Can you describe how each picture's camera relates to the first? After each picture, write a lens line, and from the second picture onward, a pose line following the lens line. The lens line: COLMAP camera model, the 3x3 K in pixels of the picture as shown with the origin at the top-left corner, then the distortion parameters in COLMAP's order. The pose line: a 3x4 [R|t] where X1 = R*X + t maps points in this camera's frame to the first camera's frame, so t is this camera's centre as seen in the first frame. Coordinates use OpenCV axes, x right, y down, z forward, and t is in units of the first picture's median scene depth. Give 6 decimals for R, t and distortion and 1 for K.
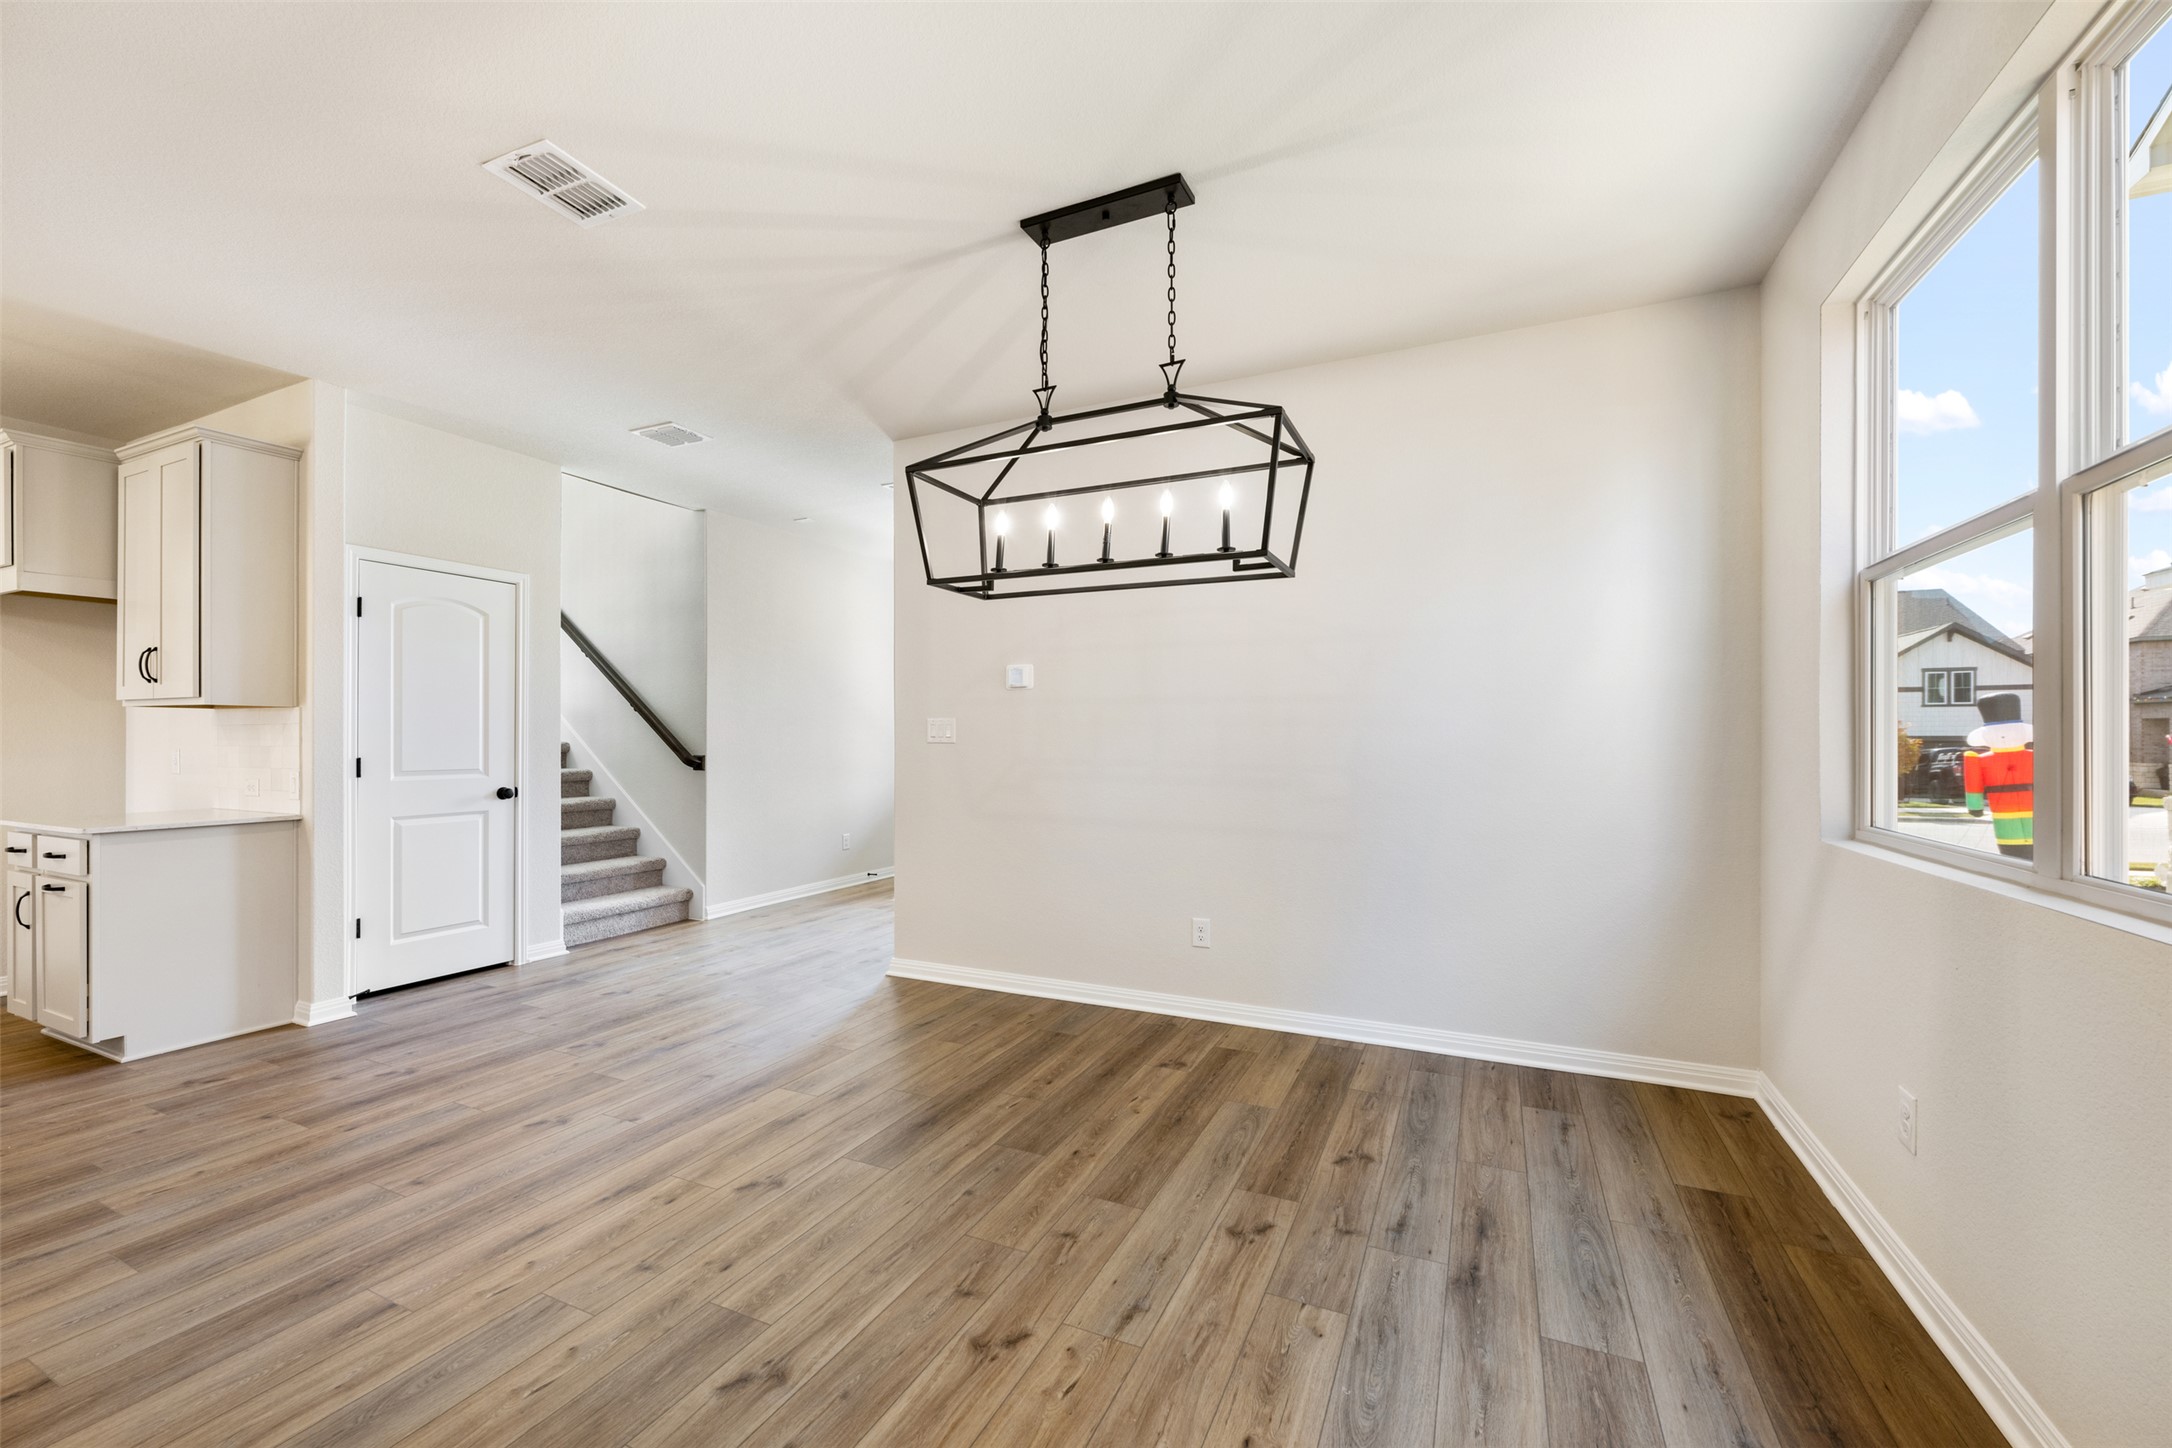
lens RADIAL K [[868.1, 0, 1086.3], [0, 868.1, 736.7], [0, 0, 1]] dist [-0.001837, 0.000312]
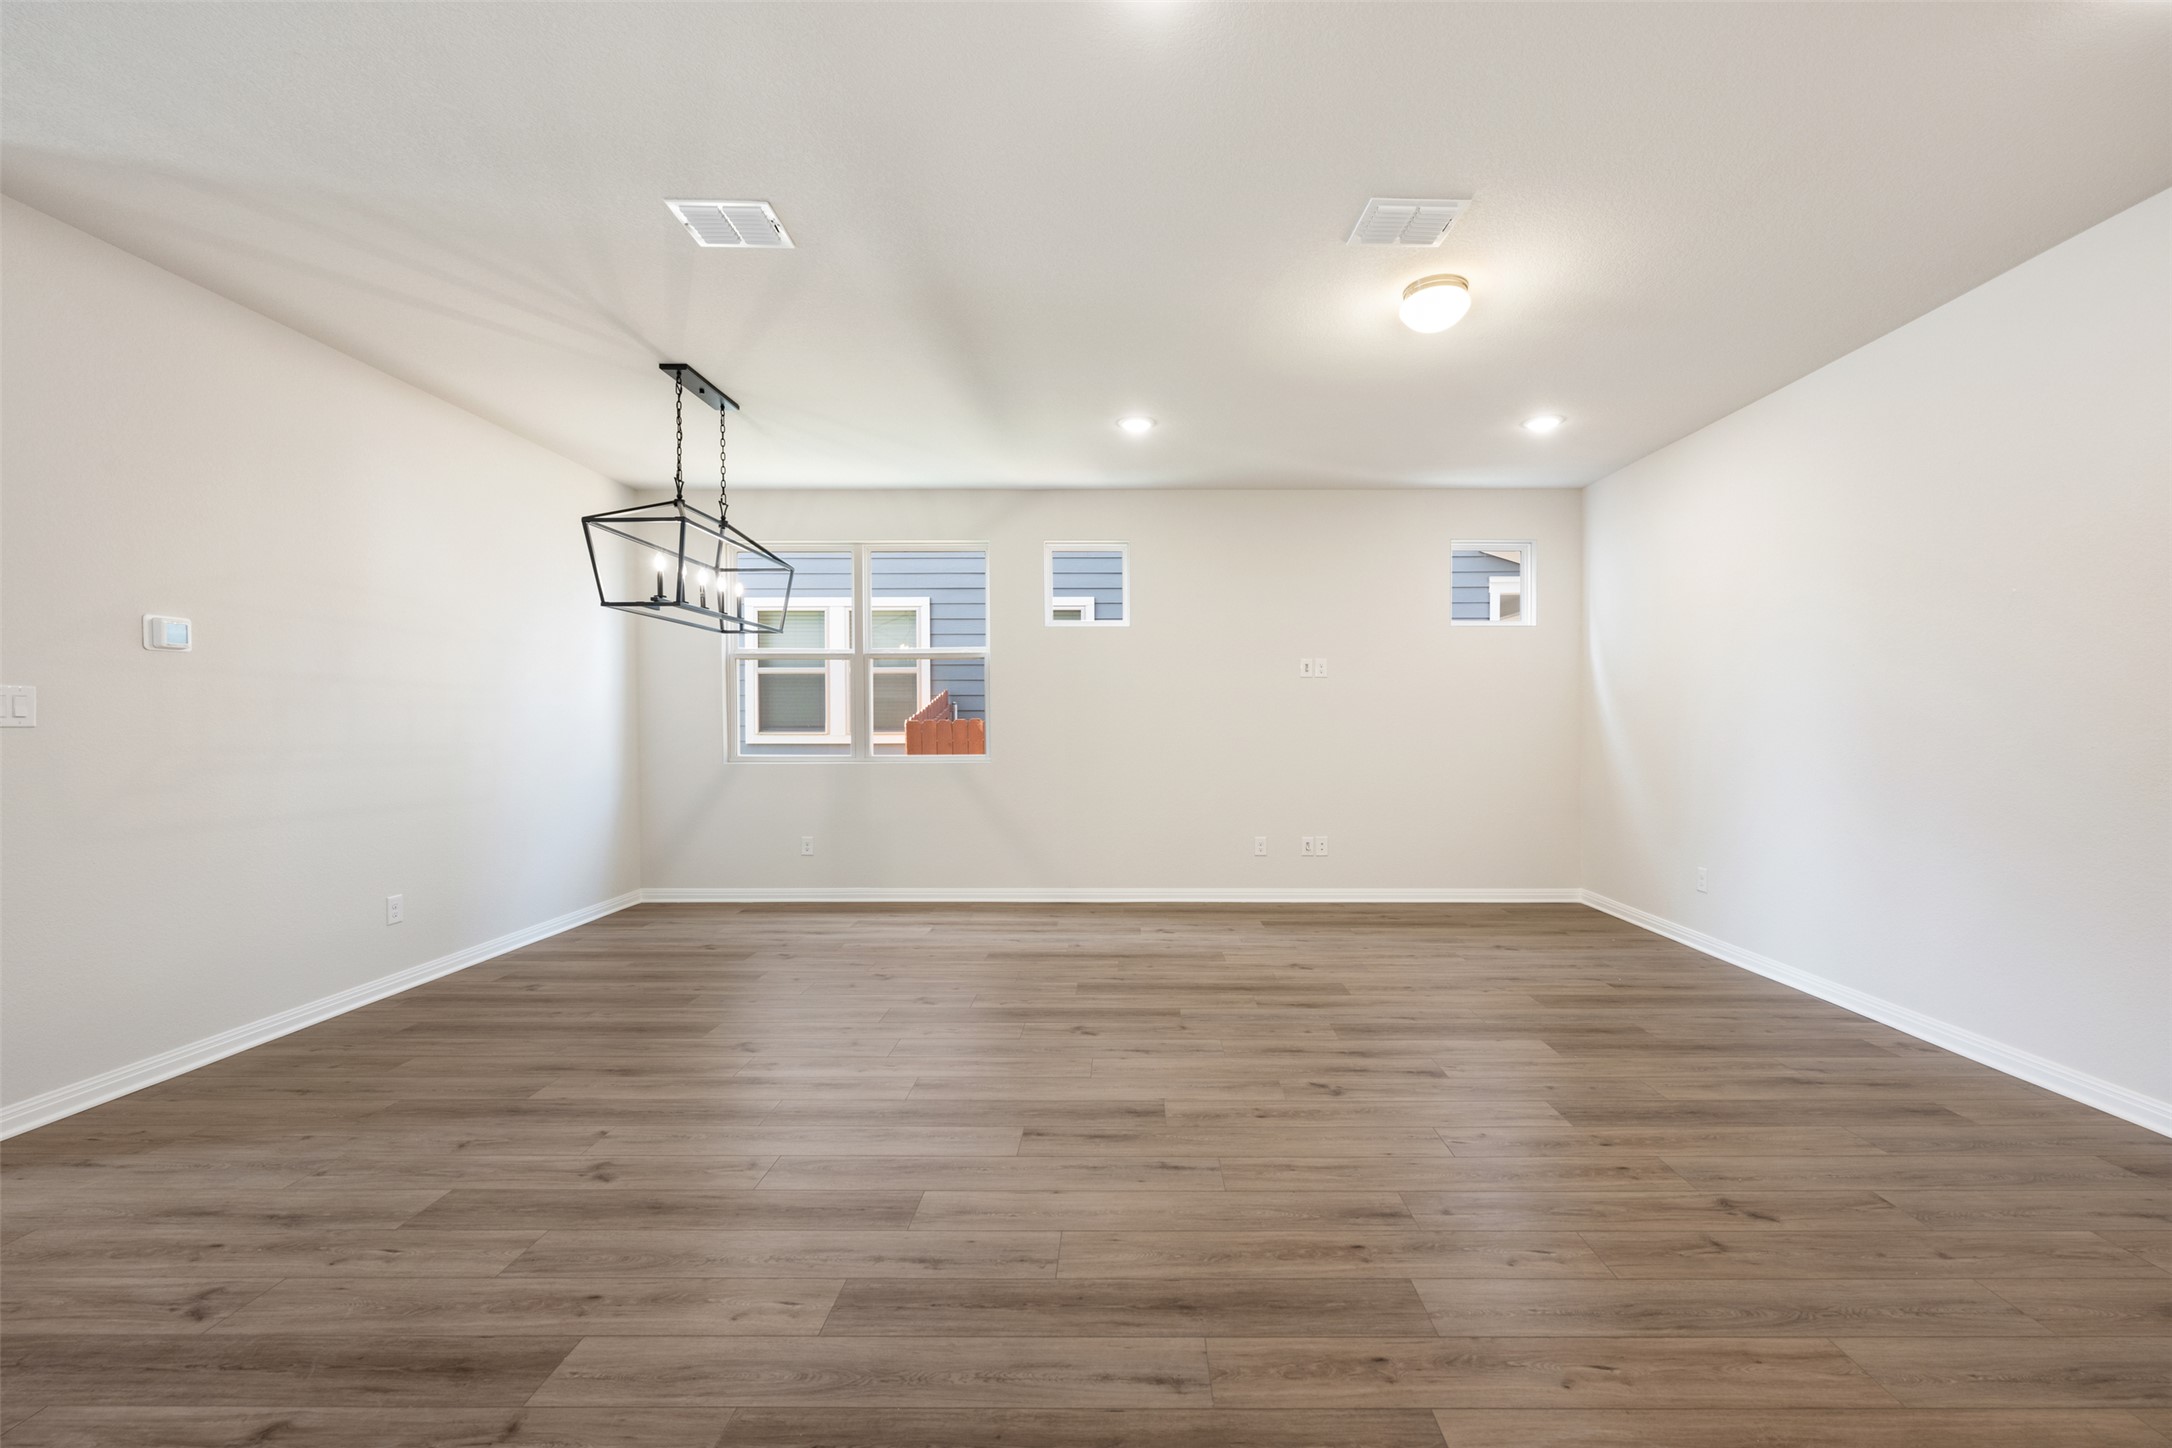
lens RADIAL K [[868.1, 0, 1144.5], [0, 868.1, 720.6], [0, 0, 1]] dist [-0.001837, 0.000312]
pose [[-0.442035, 0.002364, 0.896995, -1.531473], [0.000096, 0.999997, -0.002588, 0.006057], [-0.896998, -0.001057, -0.442034, 0.853212]]
